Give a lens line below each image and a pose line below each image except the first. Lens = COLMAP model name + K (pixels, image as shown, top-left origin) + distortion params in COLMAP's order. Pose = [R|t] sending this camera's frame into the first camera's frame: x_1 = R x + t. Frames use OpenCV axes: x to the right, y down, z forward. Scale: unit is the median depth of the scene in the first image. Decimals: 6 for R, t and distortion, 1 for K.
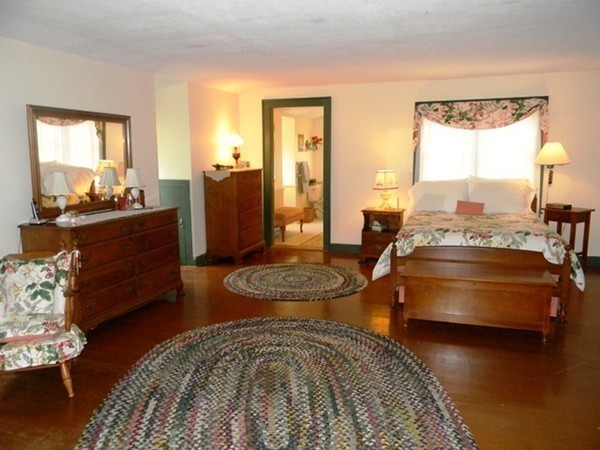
lens RADIAL K [[479.6, 0, 300.0], [0, 479.6, 225.0], [0, 0, 1]] dist [0.001920, -0.005560]
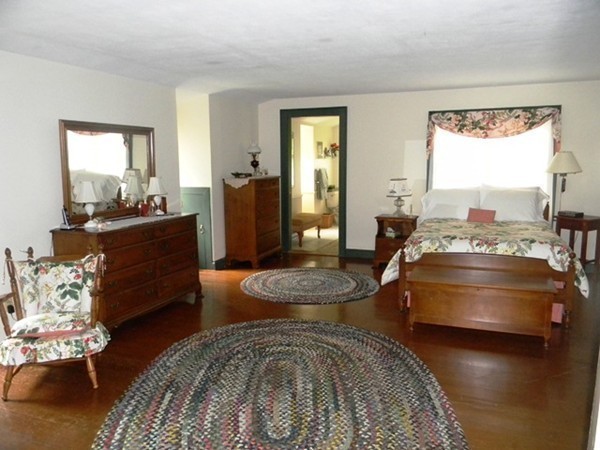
lens RADIAL K [[479.6, 0, 300.0], [0, 479.6, 225.0], [0, 0, 1]] dist [0.001920, -0.005560]
pose [[0.998686, 0.005719, -0.050928, 0.030845], [-0.006202, 0.999937, -0.009326, -0.004514], [0.050871, 0.009630, 0.998659, -0.052923]]
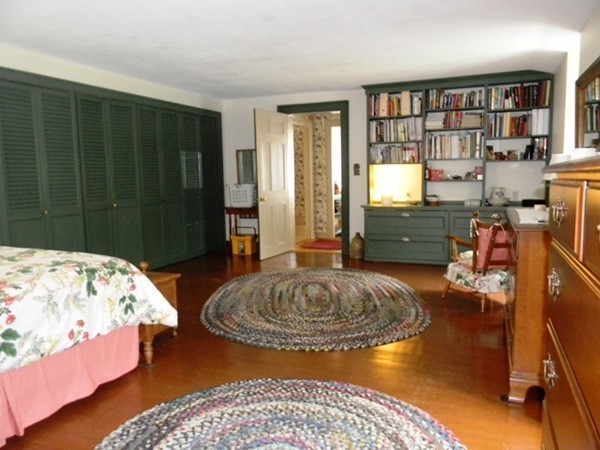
lens RADIAL K [[479.6, 0, 300.0], [0, 479.6, 225.0], [0, 0, 1]] dist [0.001920, -0.005560]
pose [[-0.998241, 0.016153, 0.057036, -0.070643], [0.030231, 0.966354, 0.255435, -0.214124], [-0.050991, 0.256710, -0.965142, 1.821343]]
